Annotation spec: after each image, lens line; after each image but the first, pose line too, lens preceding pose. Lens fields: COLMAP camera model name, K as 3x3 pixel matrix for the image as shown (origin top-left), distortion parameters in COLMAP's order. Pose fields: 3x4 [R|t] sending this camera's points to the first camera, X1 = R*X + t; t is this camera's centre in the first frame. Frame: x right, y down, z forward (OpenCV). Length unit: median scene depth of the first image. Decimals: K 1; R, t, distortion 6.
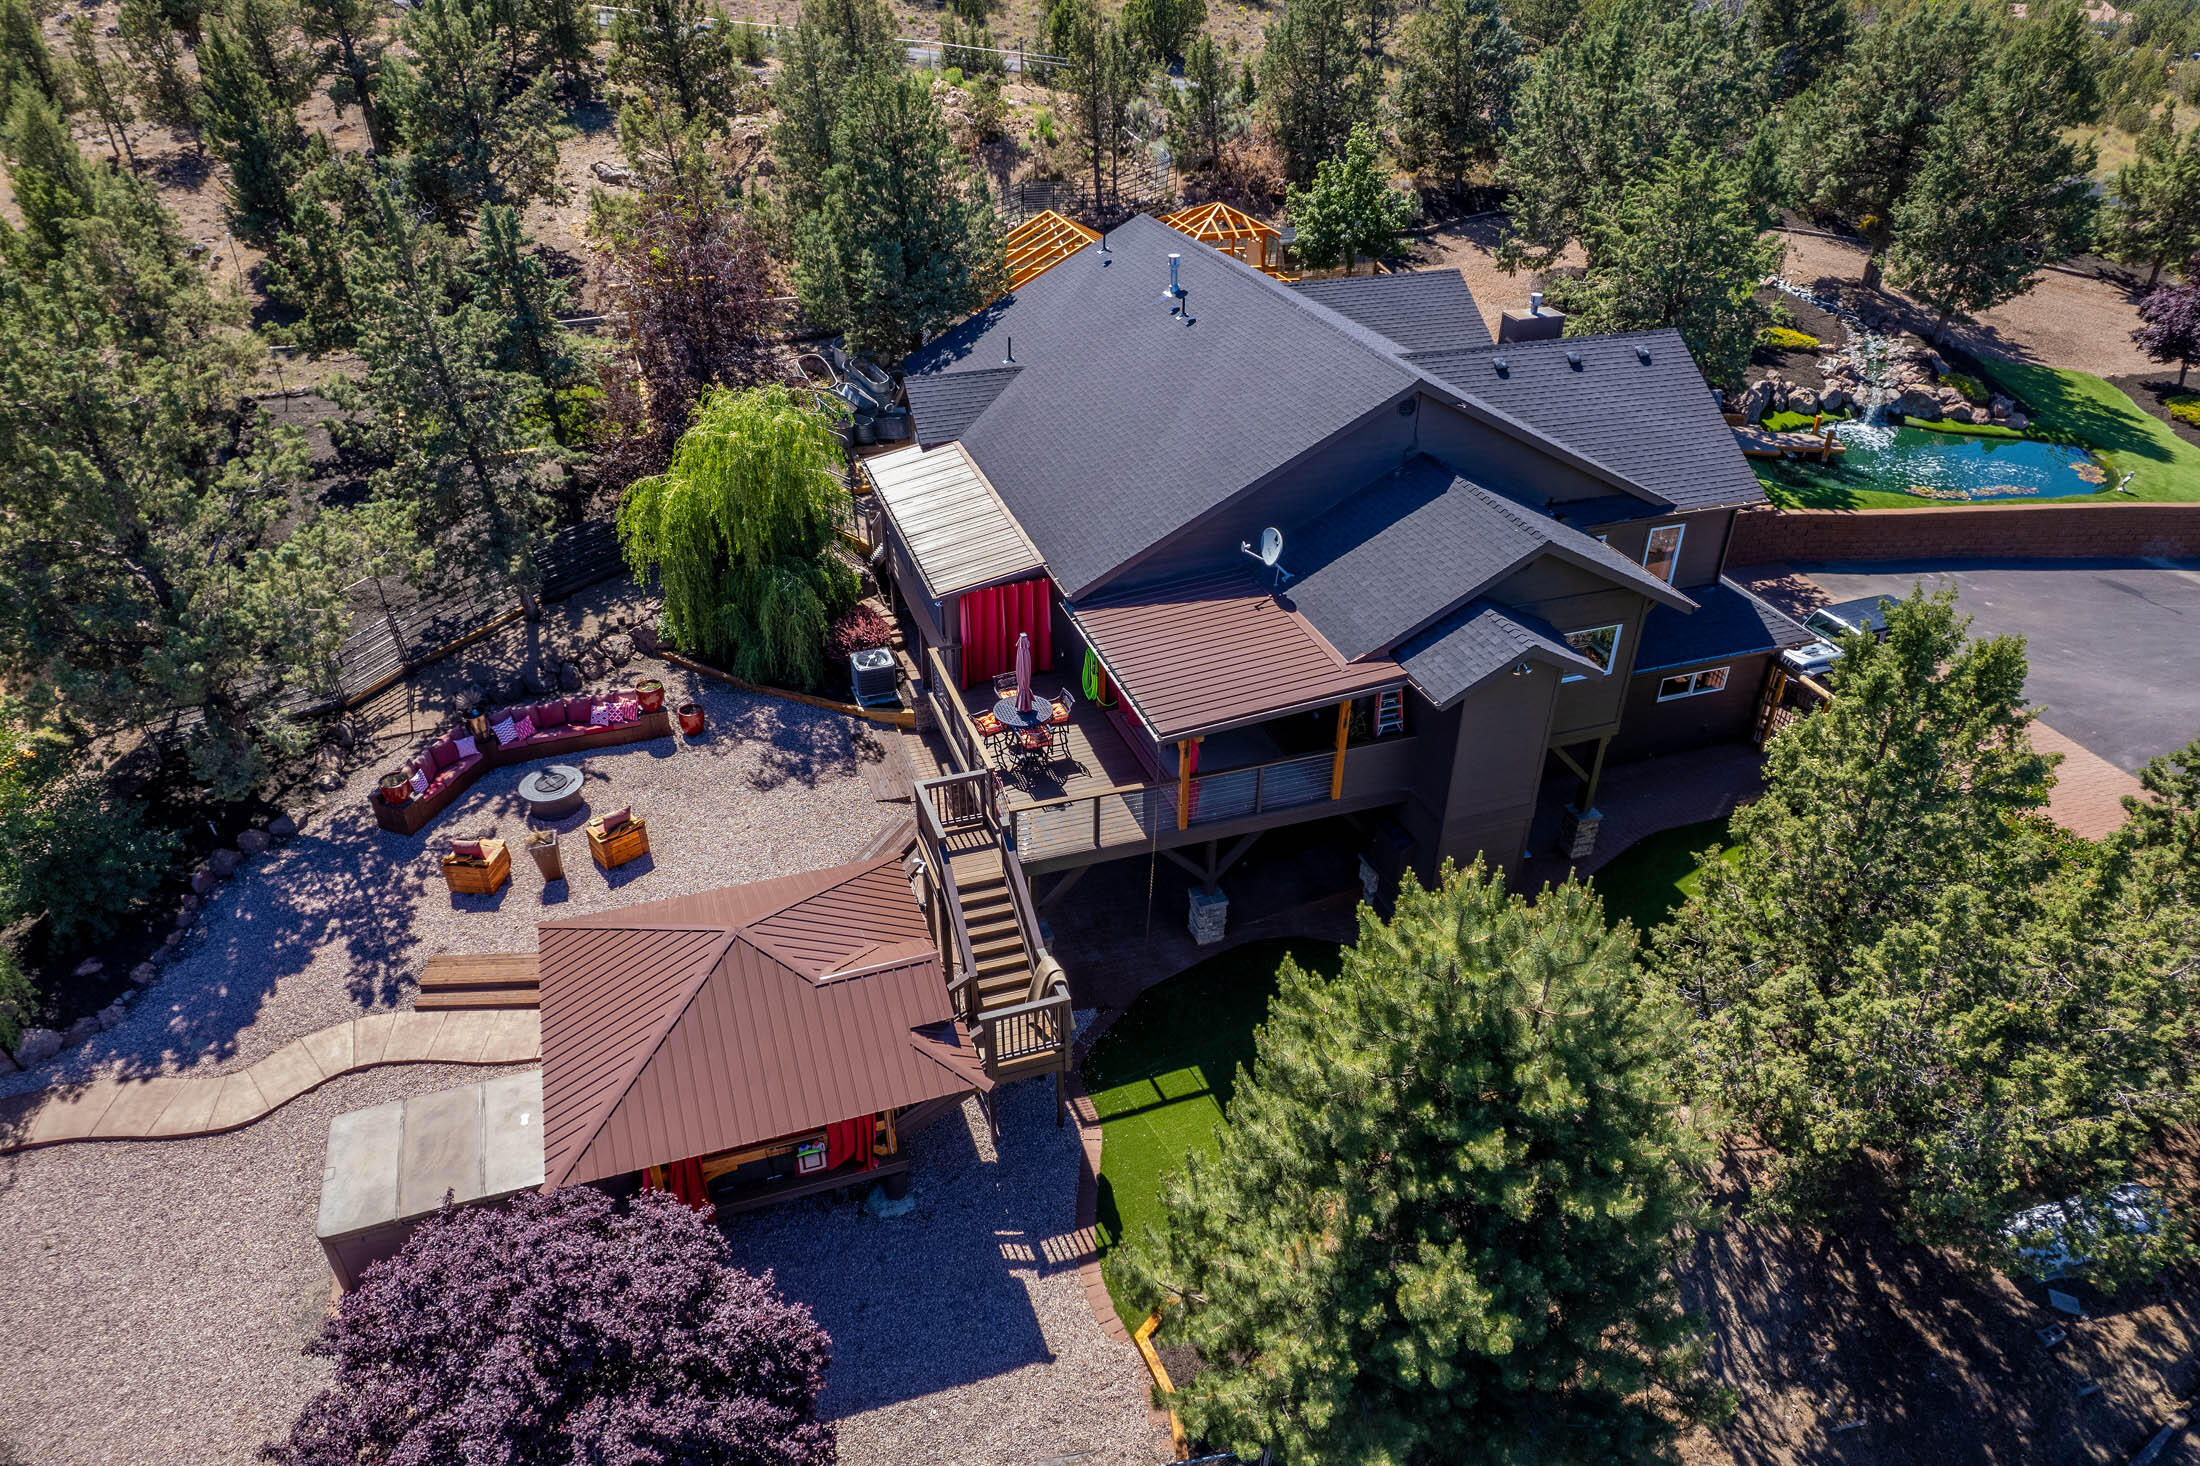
lens RADIAL K [[1424.9, 0, 1100.0], [0, 1424.9, 733.0], [0, 0, 1]] dist [-0.078370, 0.068512]
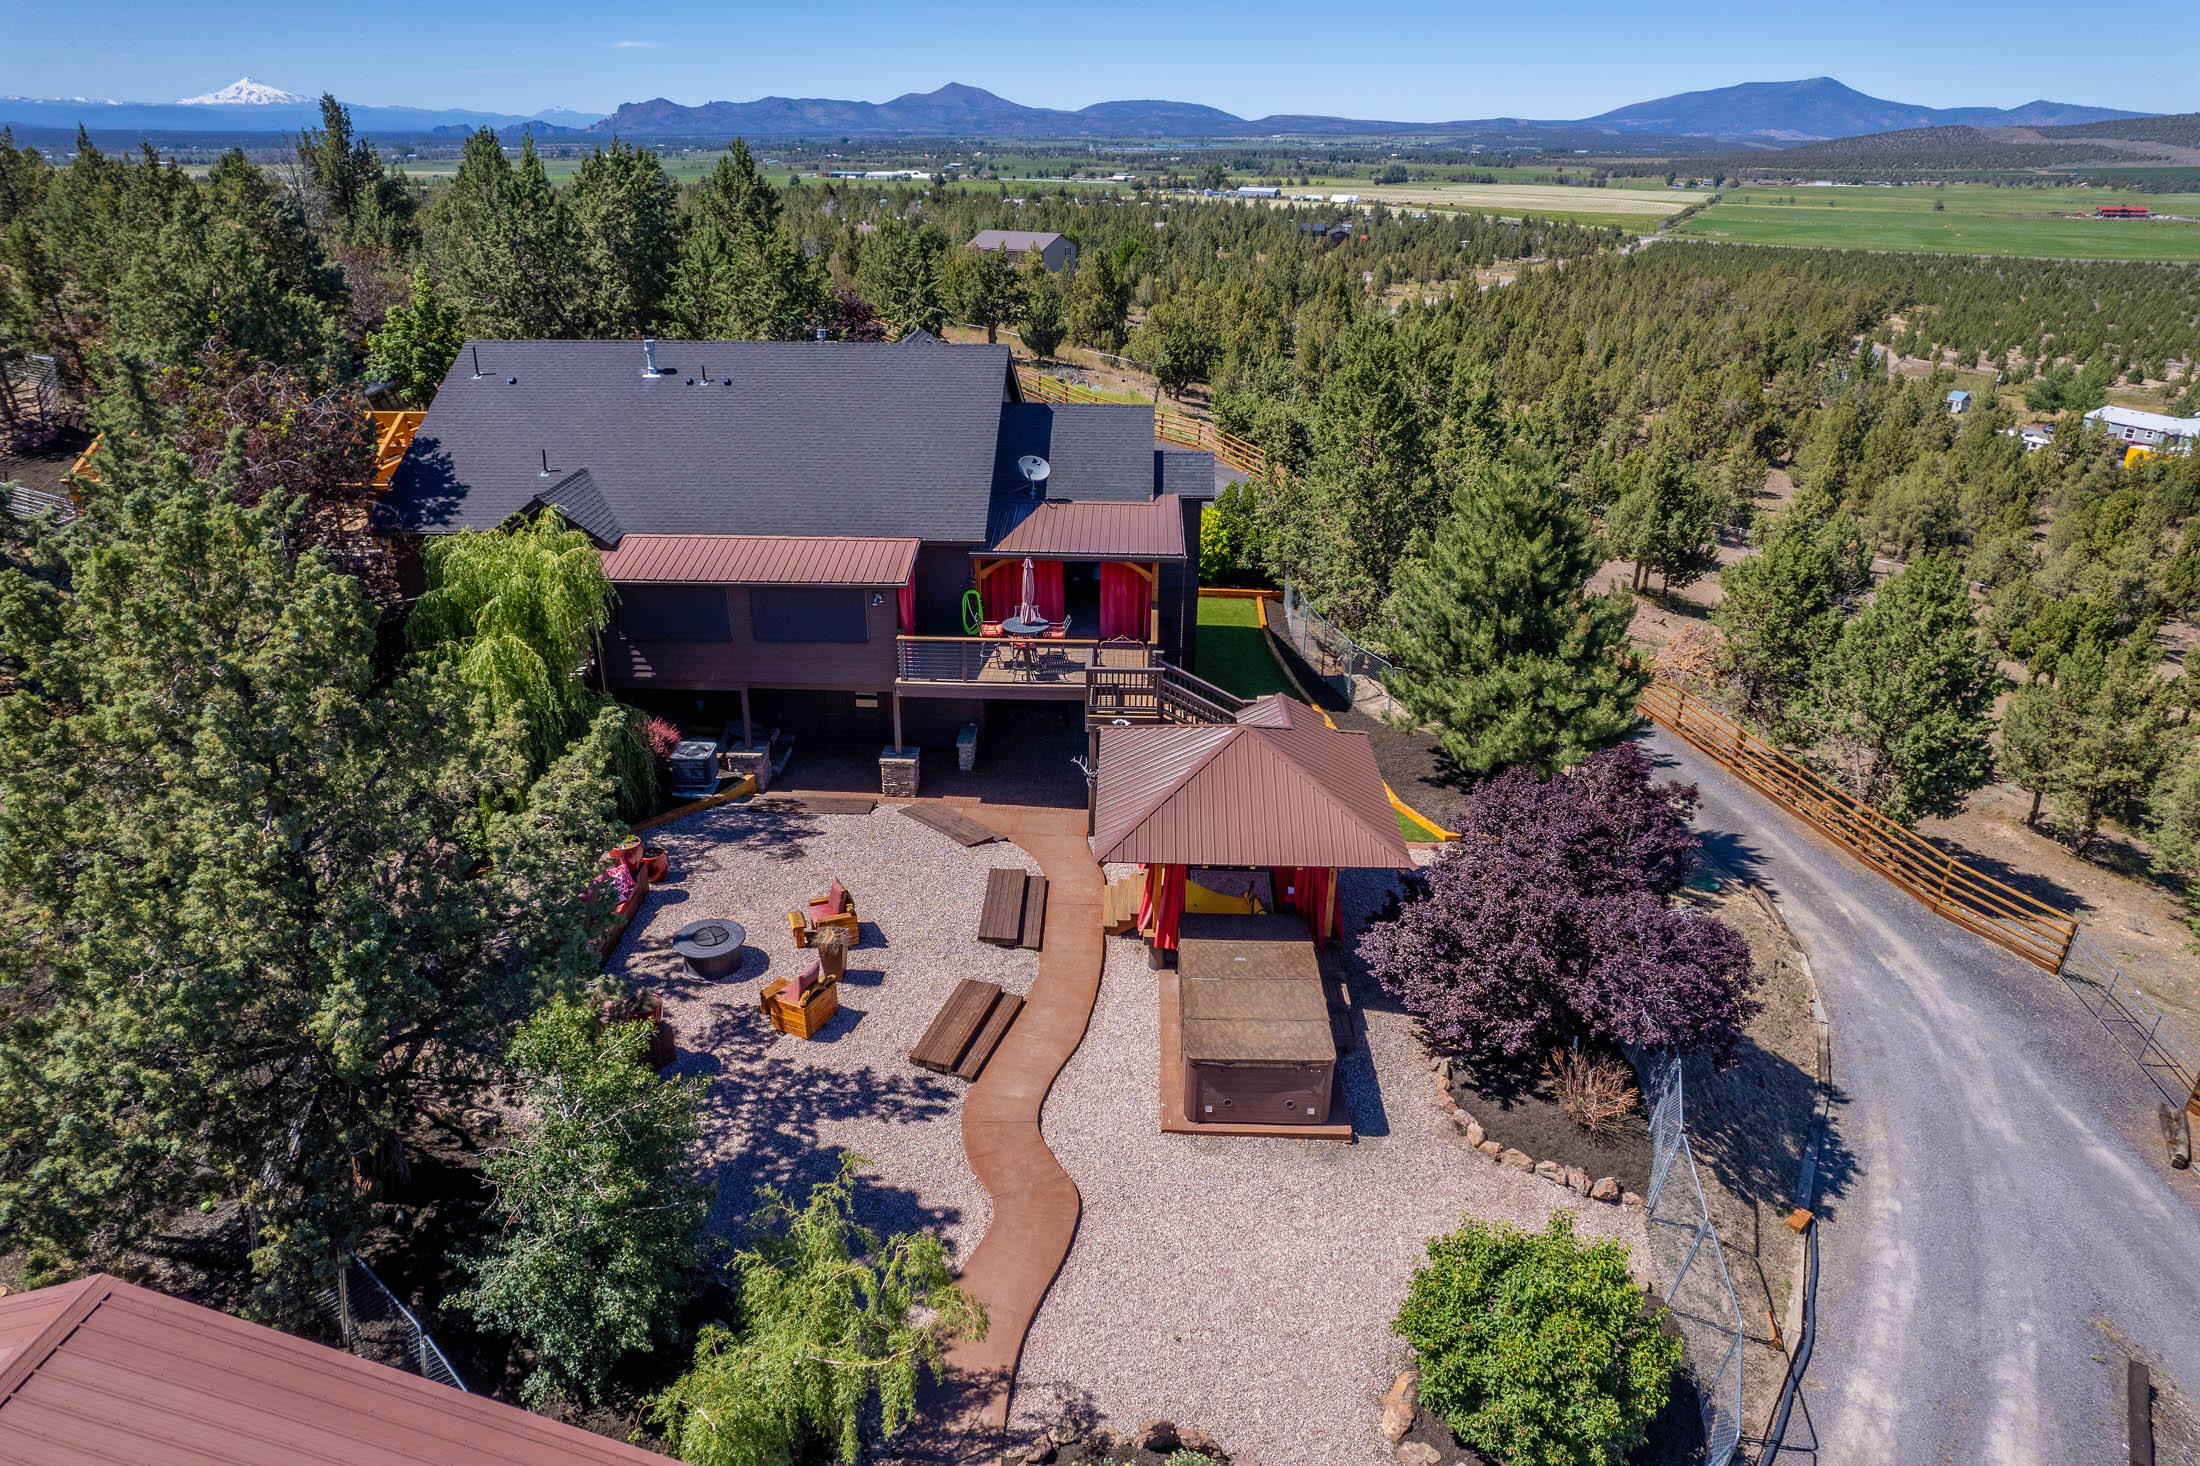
lens RADIAL K [[1424.9, 0, 1100.0], [0, 1424.9, 733.0], [0, 0, 1]] dist [-0.078370, 0.068512]
pose [[0.357100, -0.385530, 0.850791, -1.031624], [0.489186, 0.853135, 0.181268, -0.118184], [-0.795724, 0.351464, 0.493250, 0.325402]]
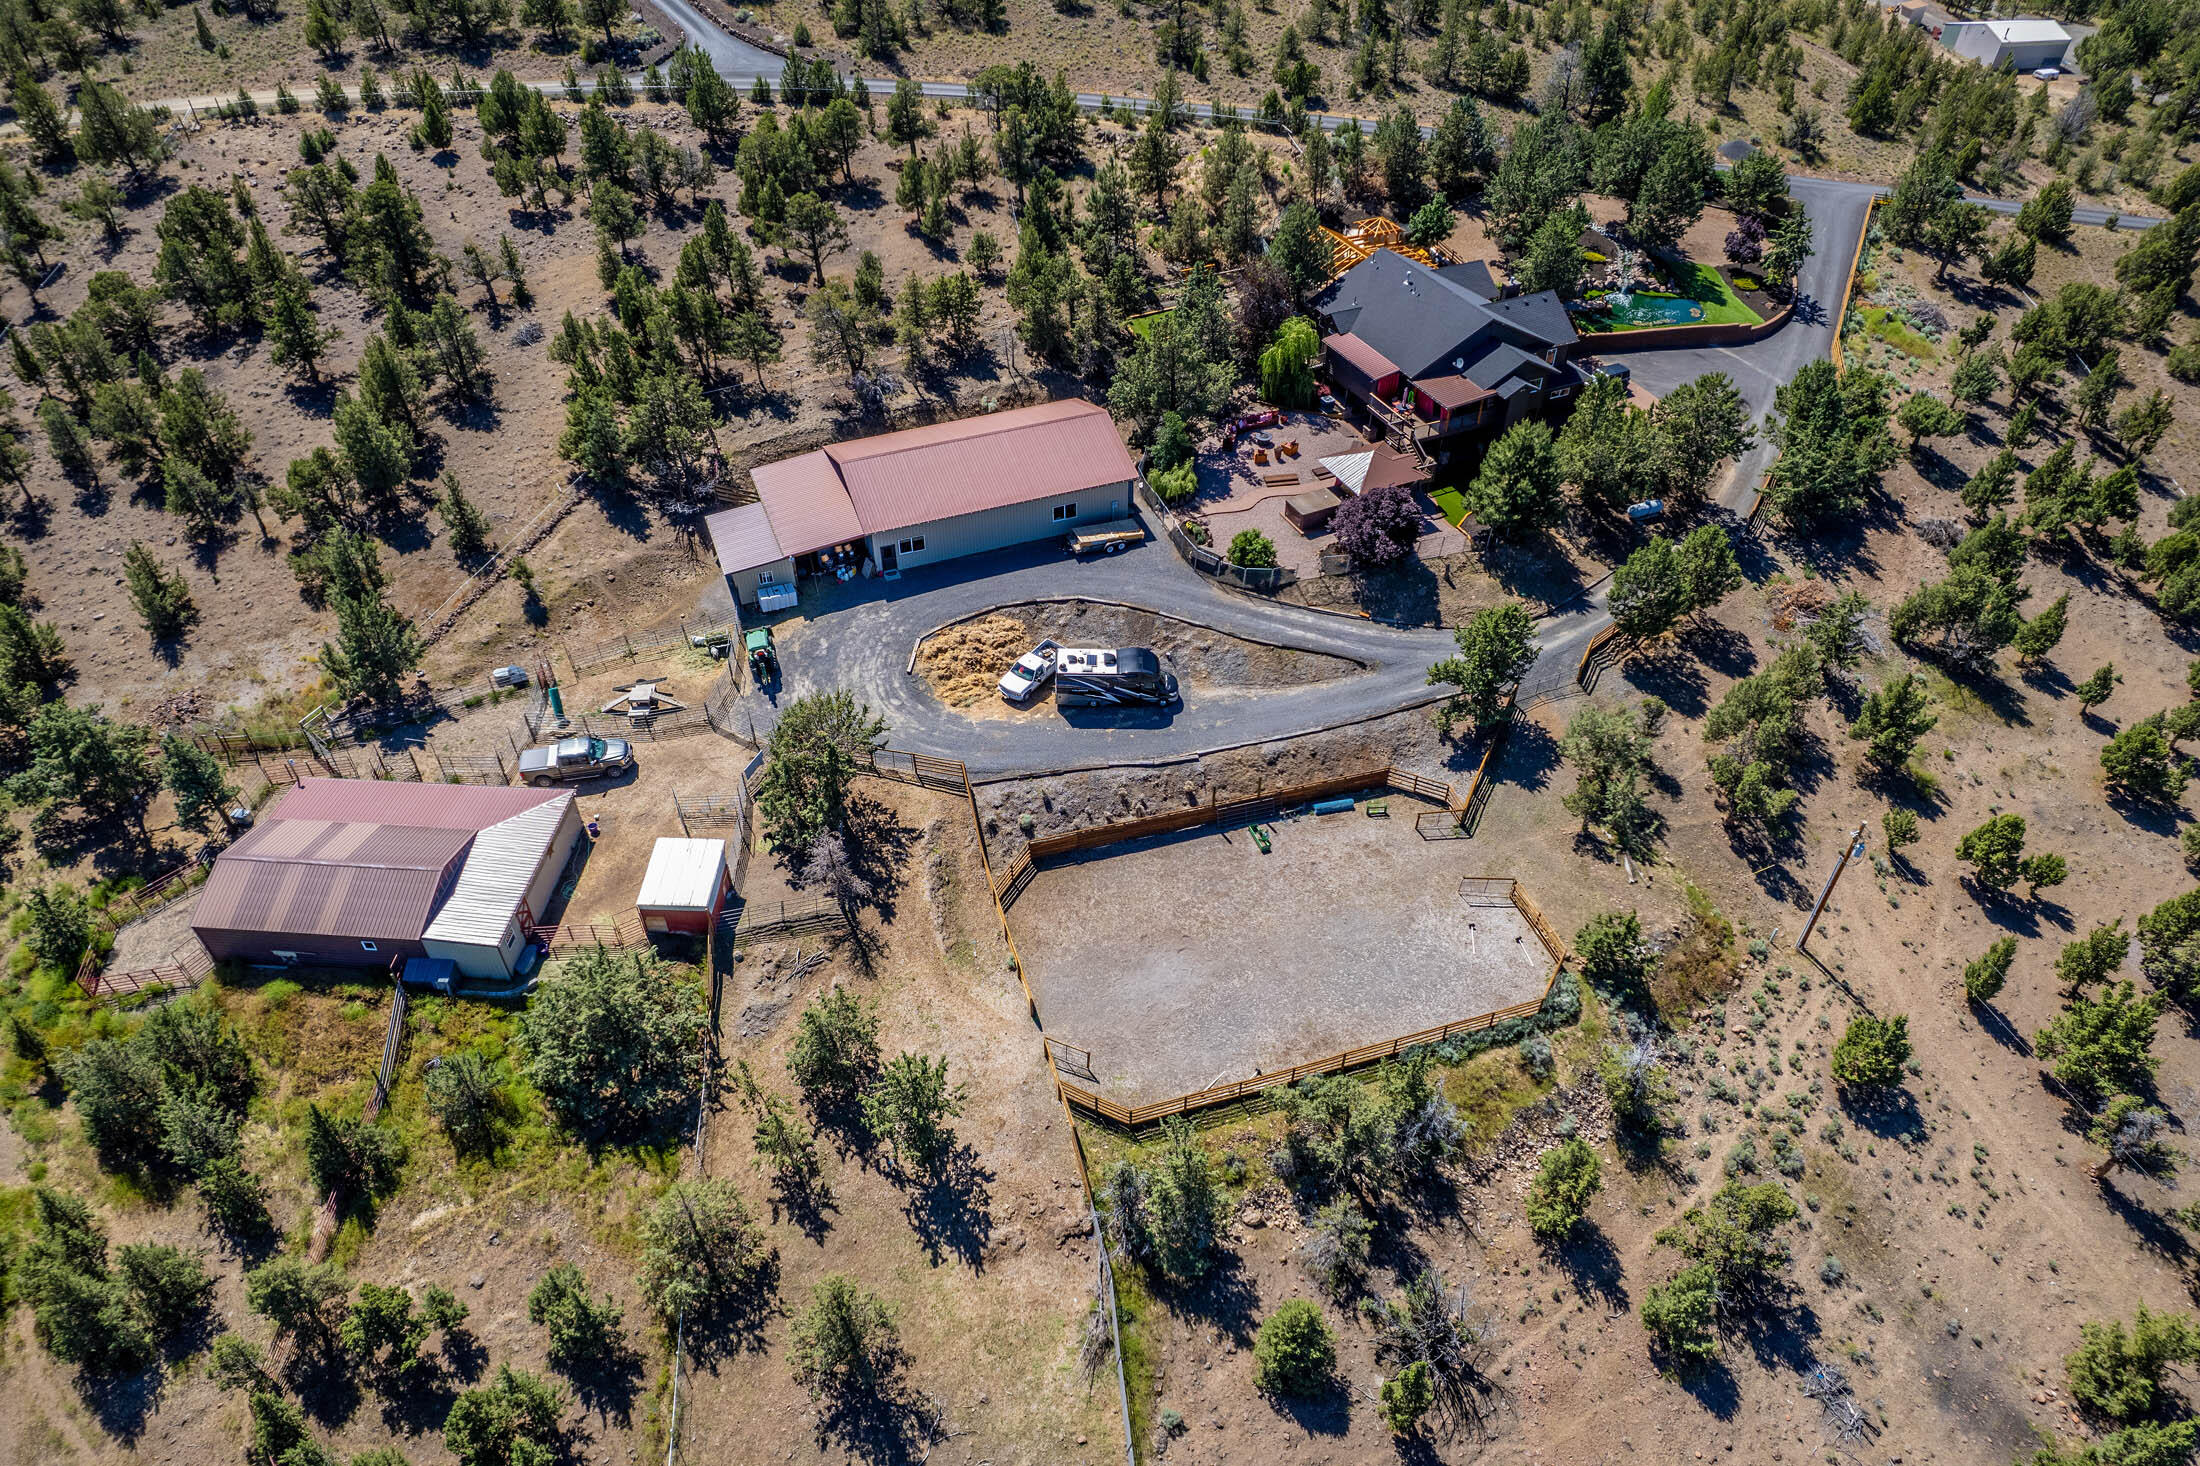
lens RADIAL K [[1424.9, 0, 1100.0], [0, 1424.9, 733.0], [0, 0, 1]] dist [-0.078370, 0.068512]
pose [[0.994084, -0.075879, 0.077712, -1.191373], [0.062540, 0.984868, 0.161626, 0.179780], [-0.088800, -0.155810, 0.983788, -2.807284]]
